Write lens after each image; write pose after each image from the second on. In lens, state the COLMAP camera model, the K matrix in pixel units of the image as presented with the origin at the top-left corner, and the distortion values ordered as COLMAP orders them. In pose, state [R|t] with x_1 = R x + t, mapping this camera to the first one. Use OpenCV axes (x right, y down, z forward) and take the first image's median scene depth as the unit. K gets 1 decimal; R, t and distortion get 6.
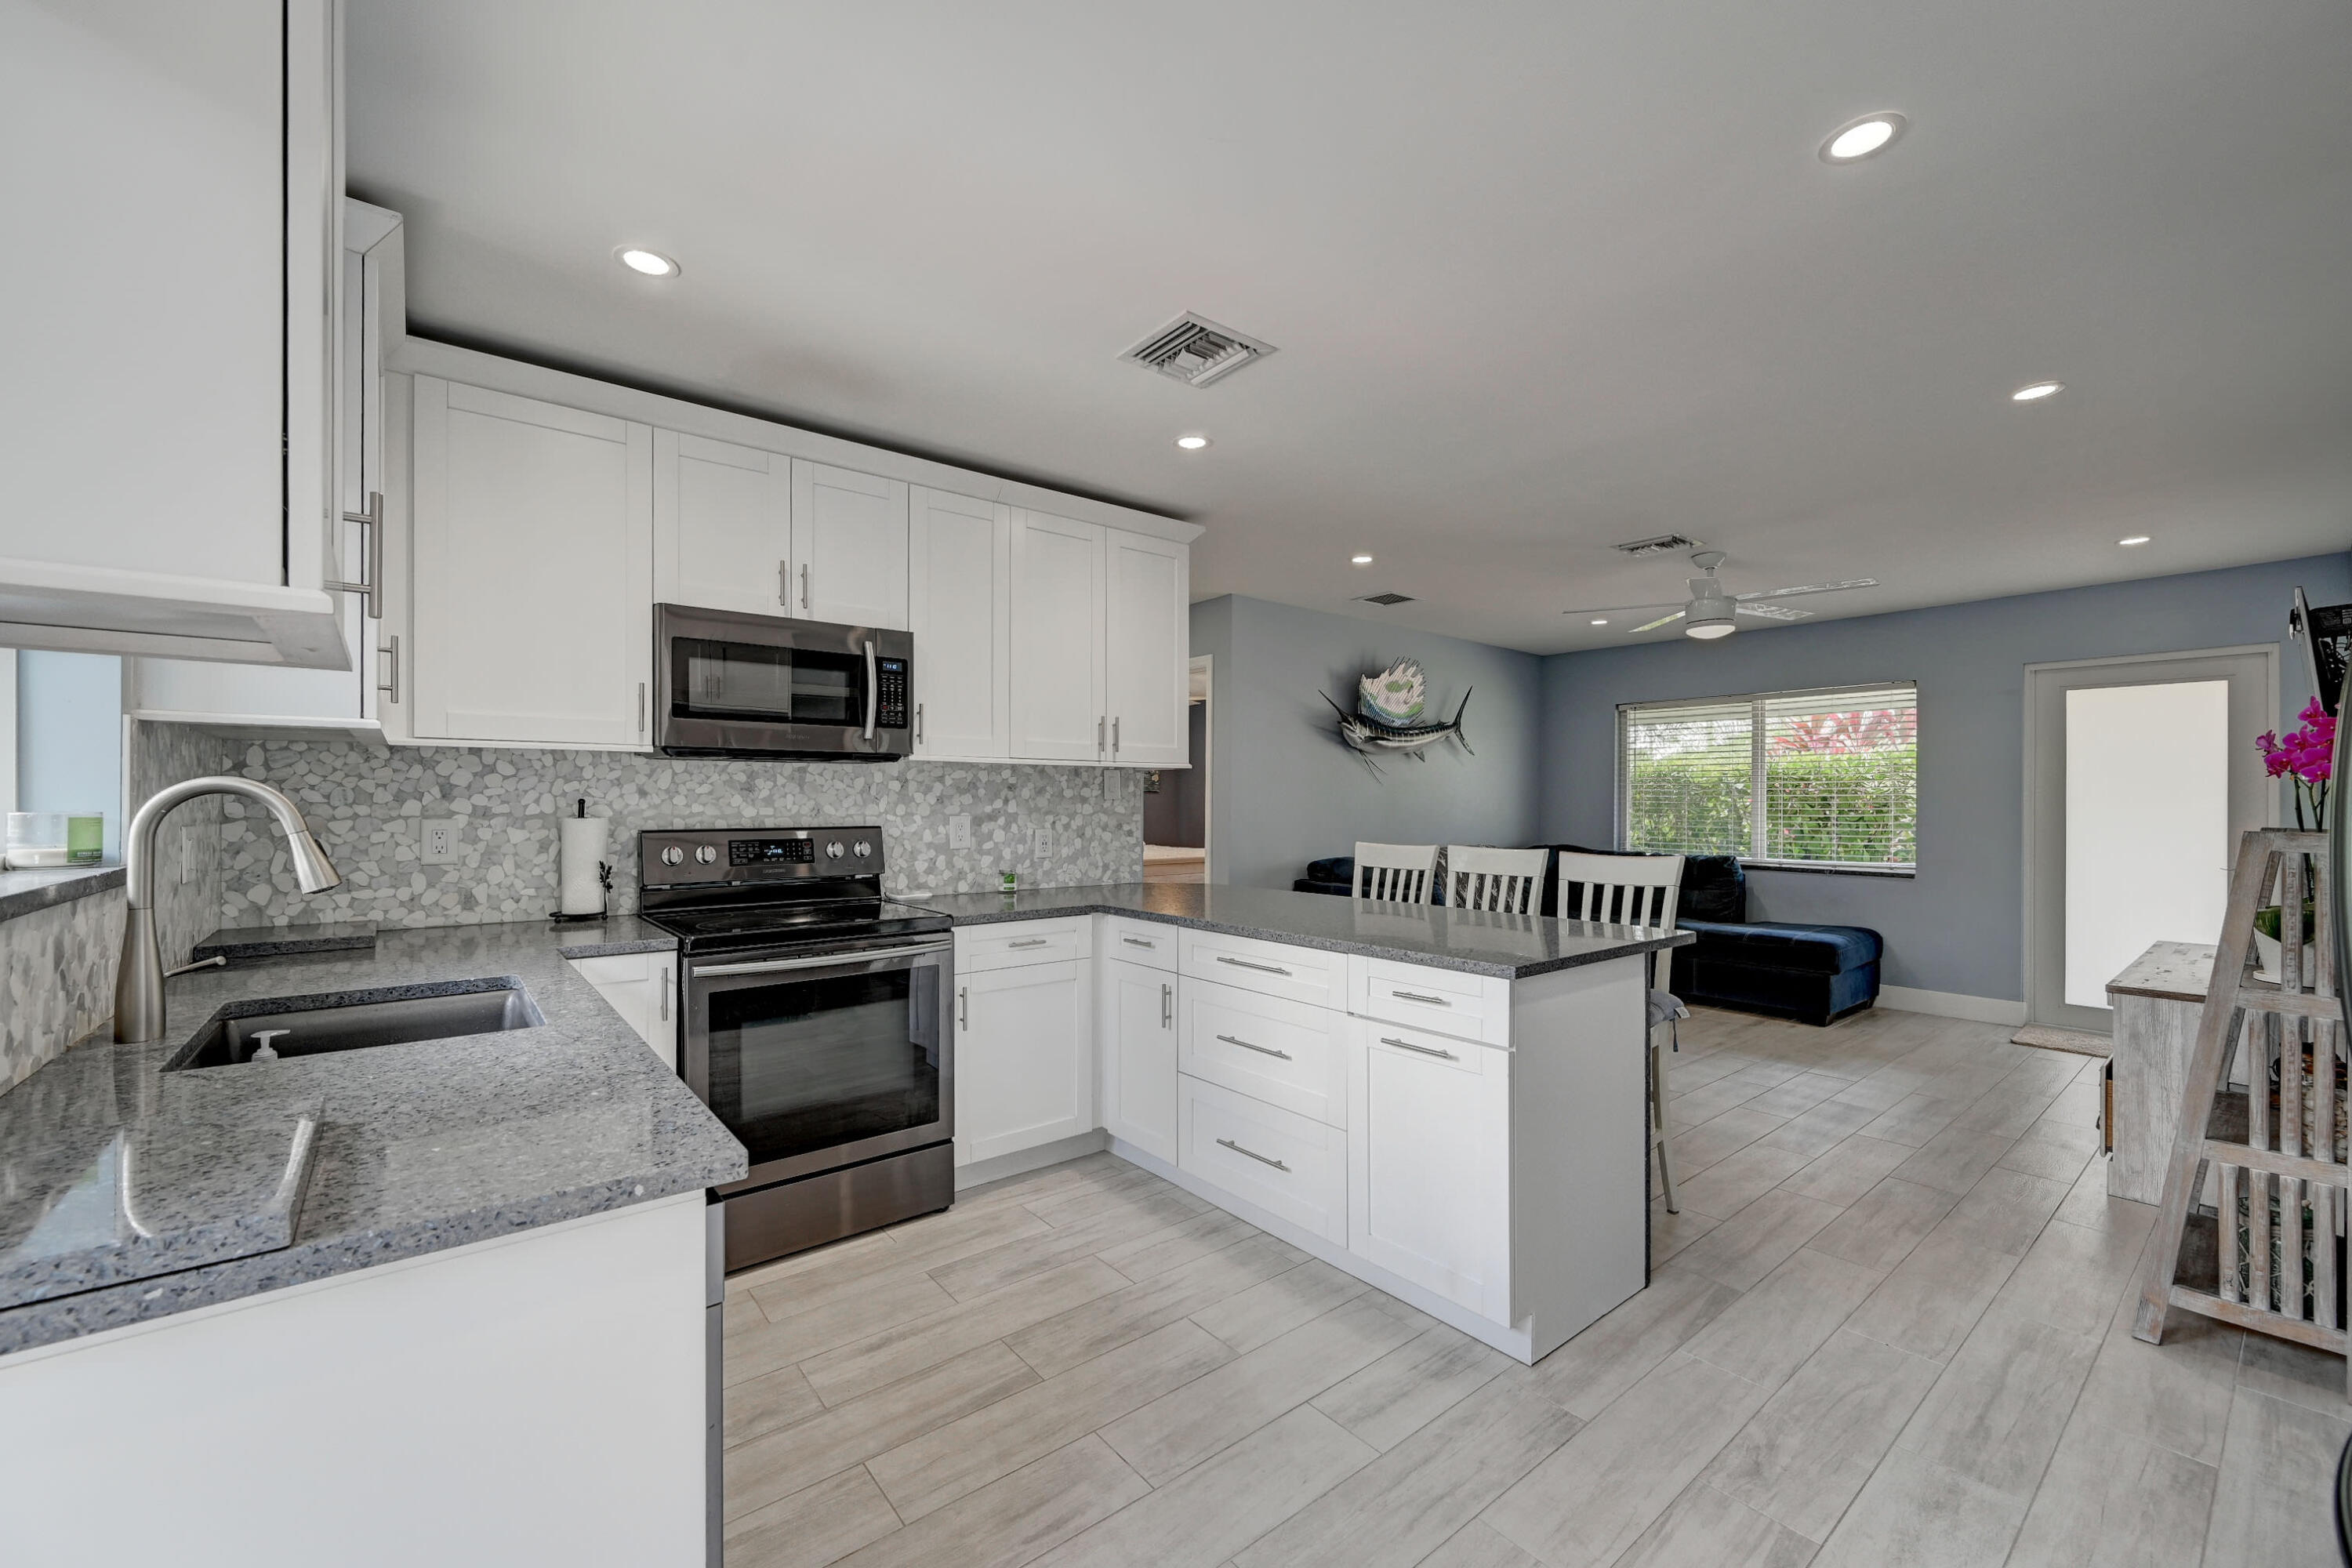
lens RADIAL K [[936.6, 0, 1164.1], [0, 936.6, 799.0], [0, 0, 1]] dist [-0.001592, 0.000080]
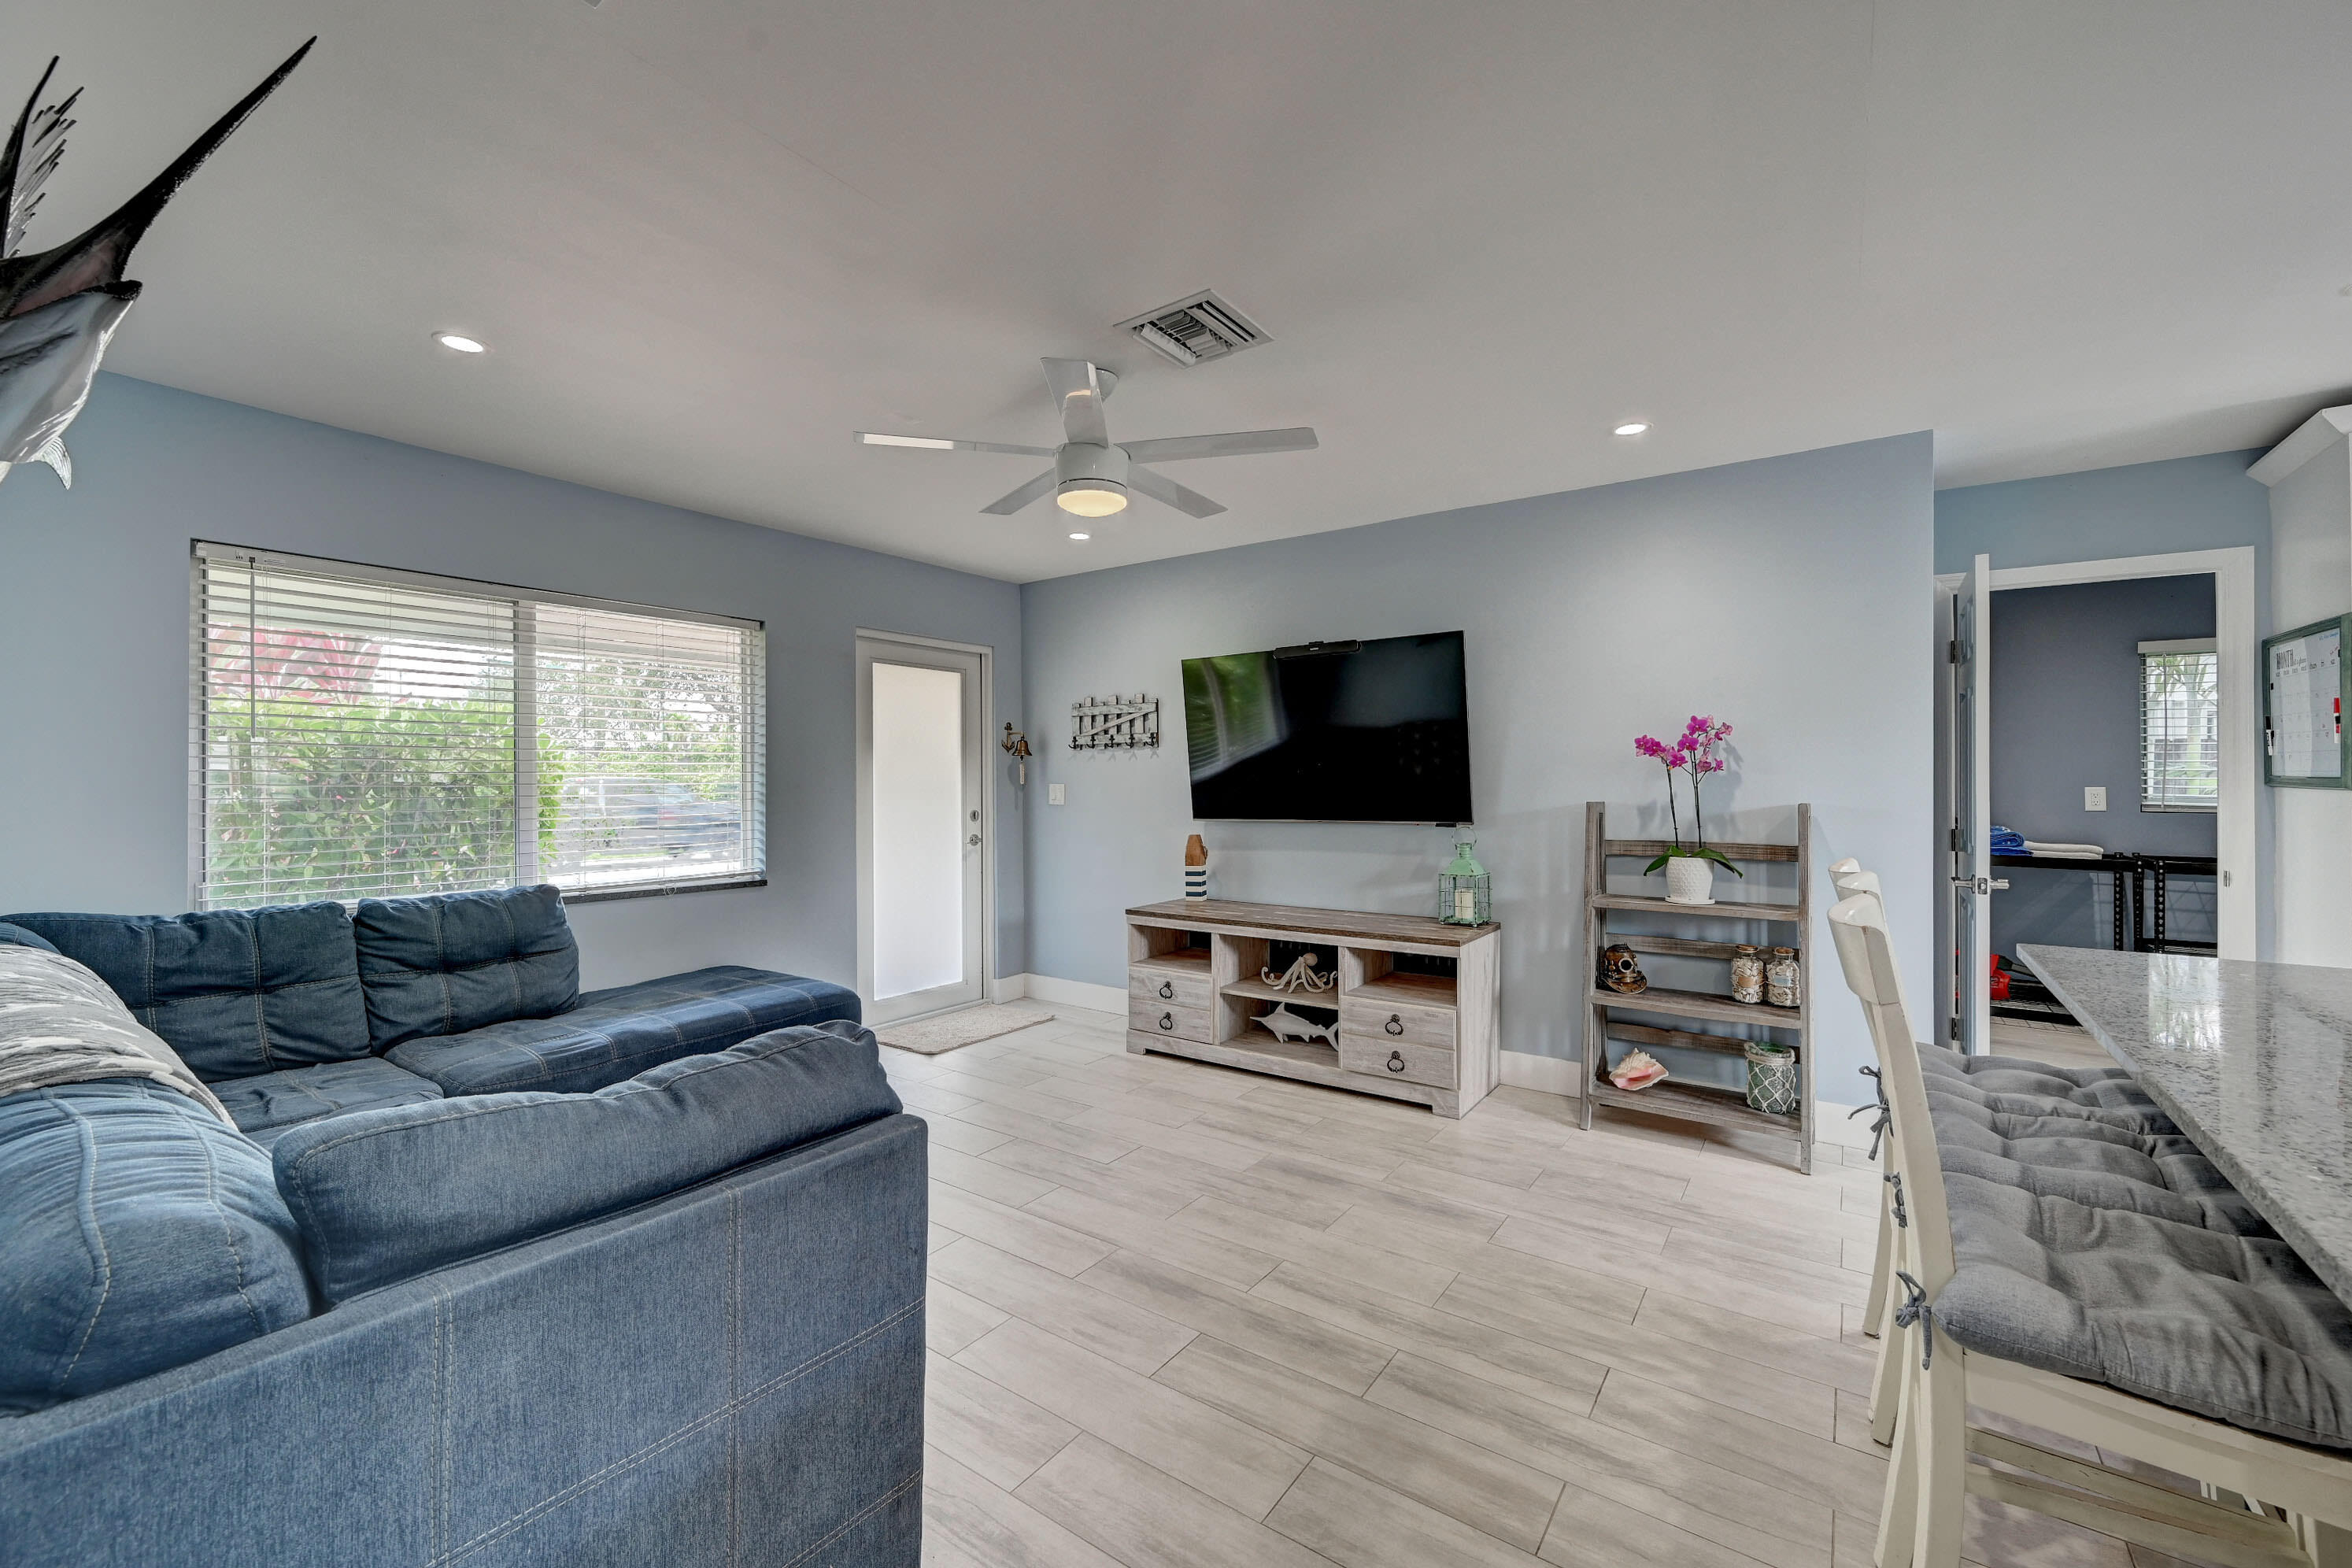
lens RADIAL K [[936.6, 0, 1185.6], [0, 936.6, 779.4], [0, 0, 1]] dist [-0.001592, 0.000080]
pose [[-0.276351, -0.001180, 0.961056, -0.018330], [-0.002153, 0.999997, 0.000609, -0.001943], [-0.961054, -0.001901, -0.276352, 1.312088]]
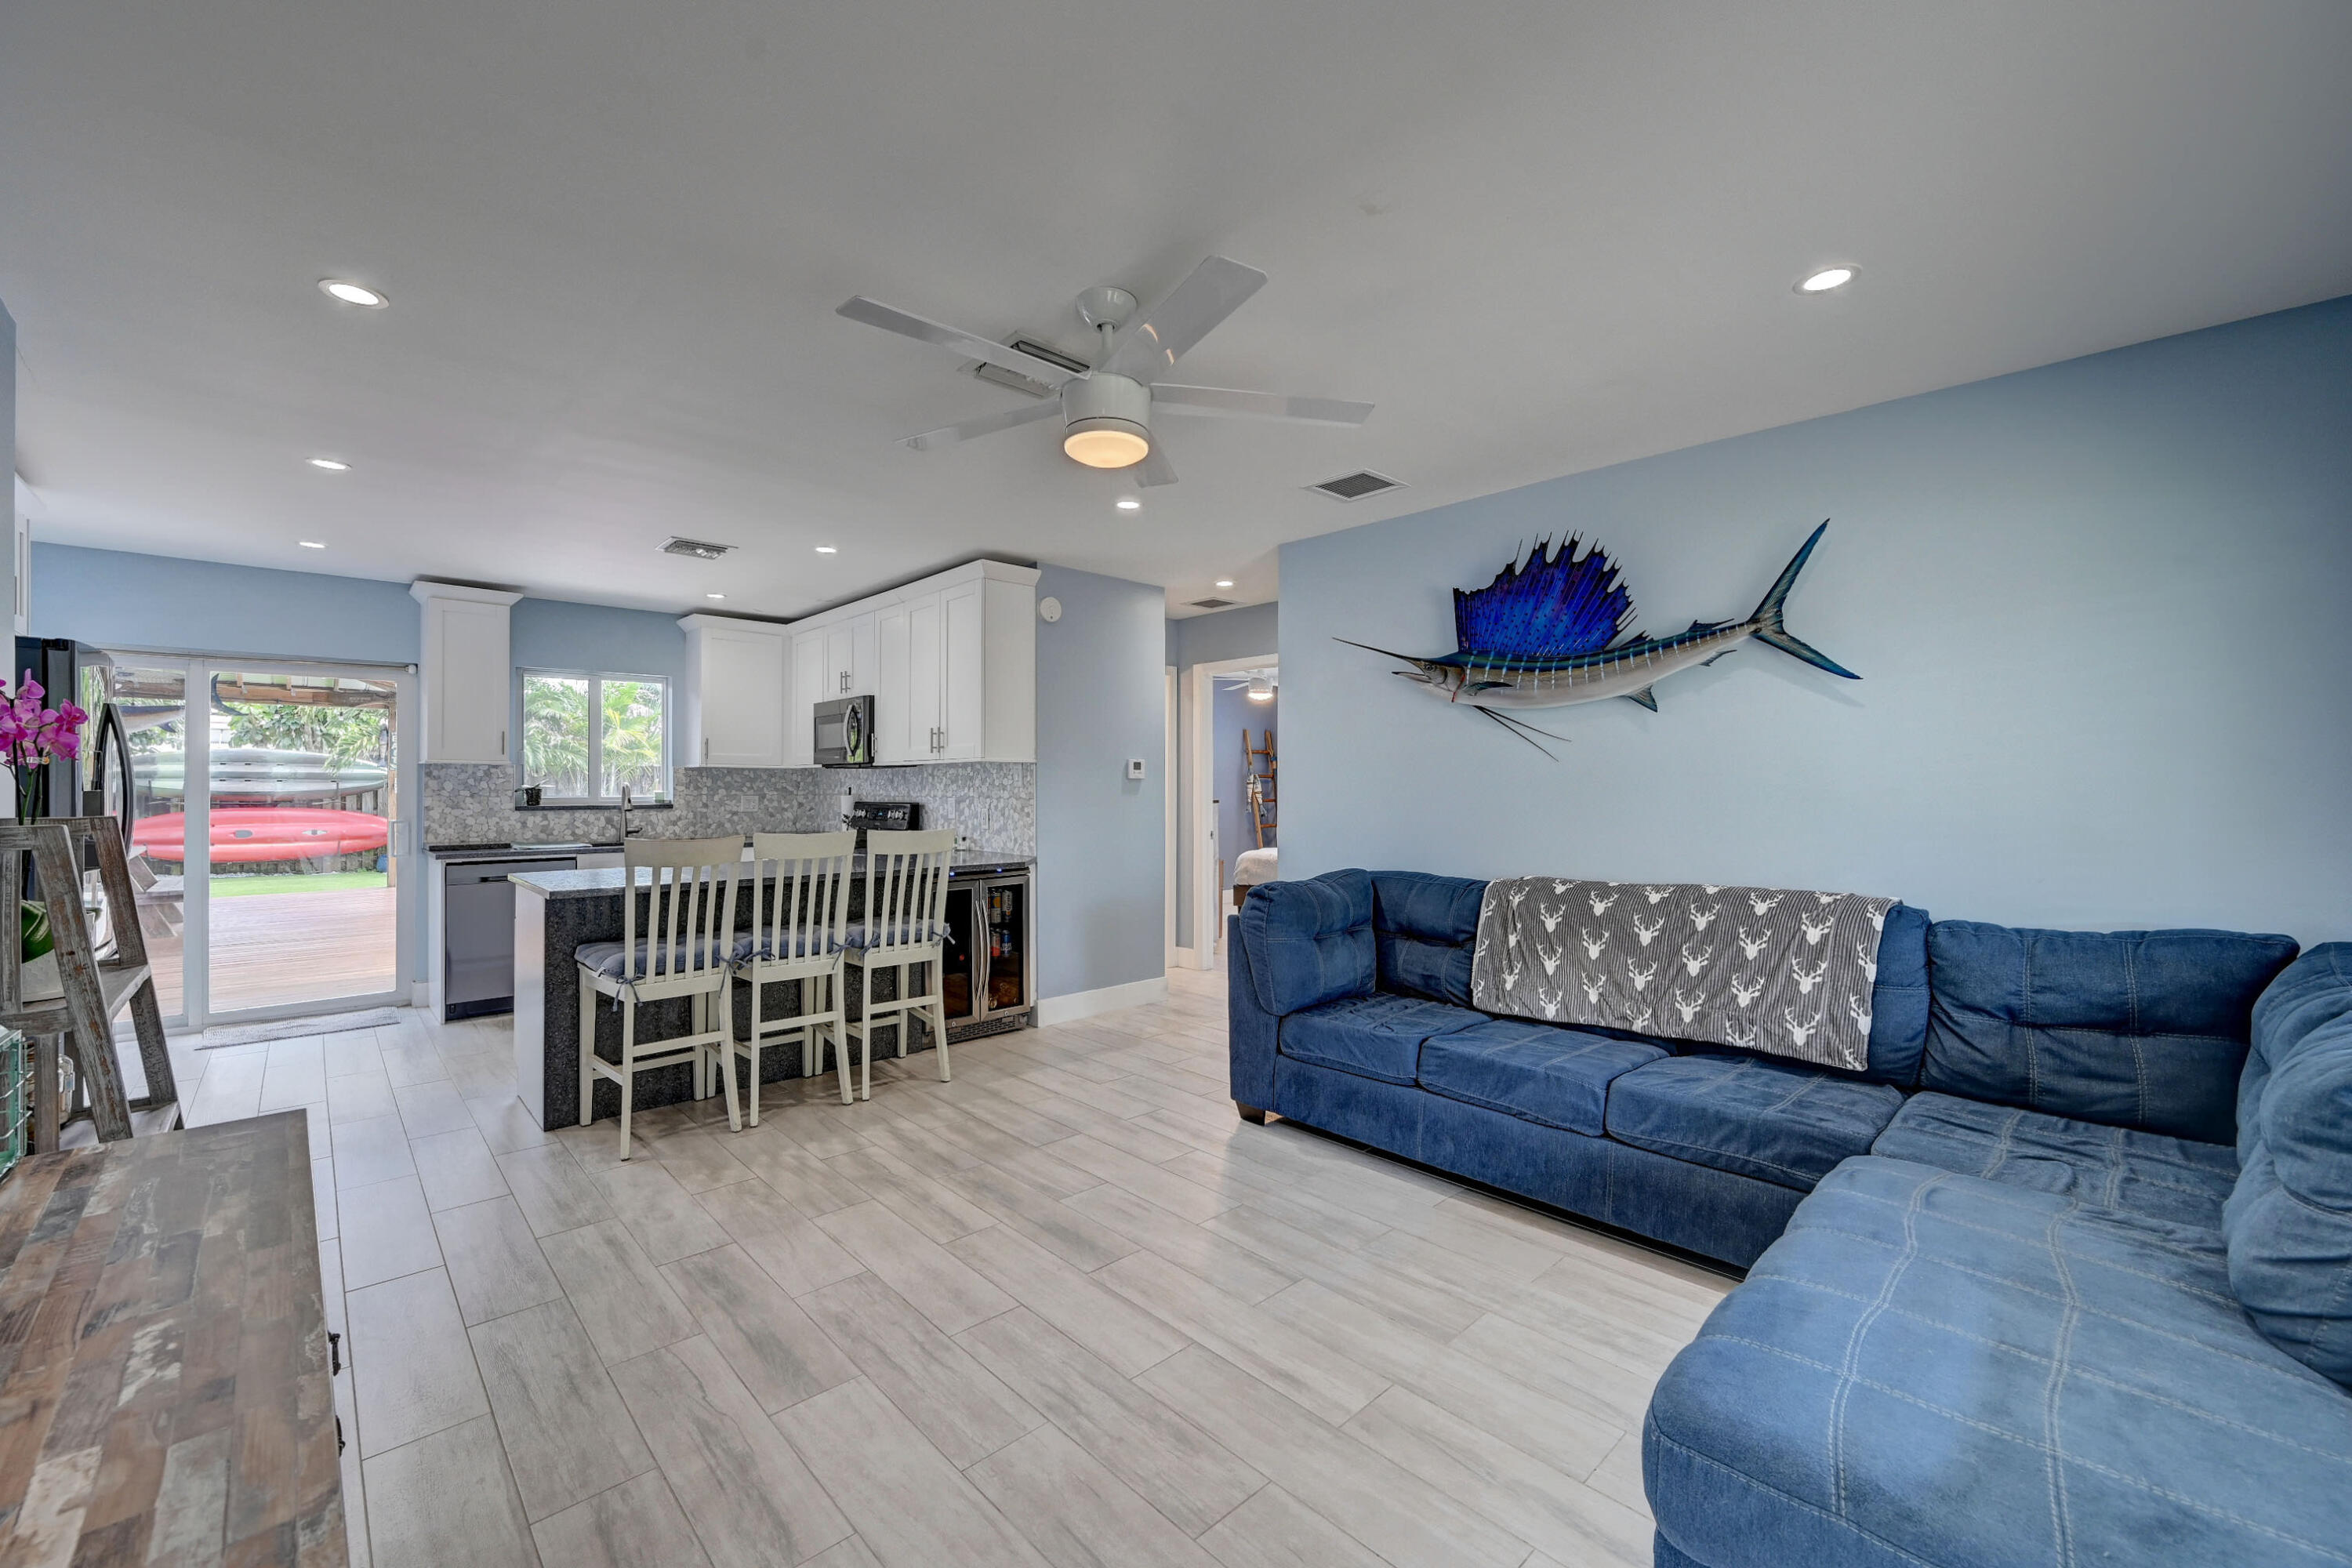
lens RADIAL K [[936.6, 0, 1174.1], [0, 936.6, 782.8], [0, 0, 1]] dist [-0.001592, 0.000080]
pose [[0.080543, -0.004883, -0.996739, 1.287069], [0.002541, 0.999986, -0.004694, 0.001399], [0.996748, -0.002155, 0.080554, 1.178828]]
